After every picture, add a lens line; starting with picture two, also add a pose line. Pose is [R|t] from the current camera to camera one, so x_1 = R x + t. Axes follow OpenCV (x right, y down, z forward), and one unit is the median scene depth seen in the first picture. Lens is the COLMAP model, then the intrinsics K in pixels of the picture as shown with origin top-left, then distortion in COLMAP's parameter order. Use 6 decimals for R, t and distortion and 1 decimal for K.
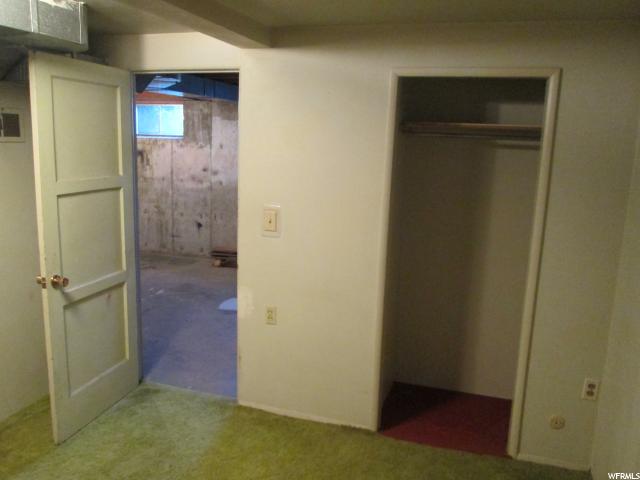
lens RADIAL K [[519.9, 0, 320.0], [0, 519.9, 240.0], [0, 0, 1]] dist [-0.009910, -0.002625]
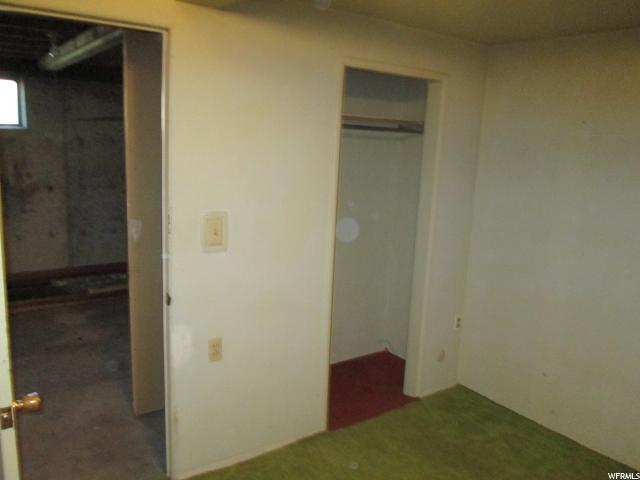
lens RADIAL K [[539.6, 0, 320.0], [0, 539.6, 240.0], [0, 0, 1]] dist [-0.009020, -0.003545]
pose [[0.605326, -0.154405, 0.780858, -0.636978], [0.125841, 0.987232, 0.097660, -0.084633], [-0.785967, 0.039148, 0.617028, 0.374372]]
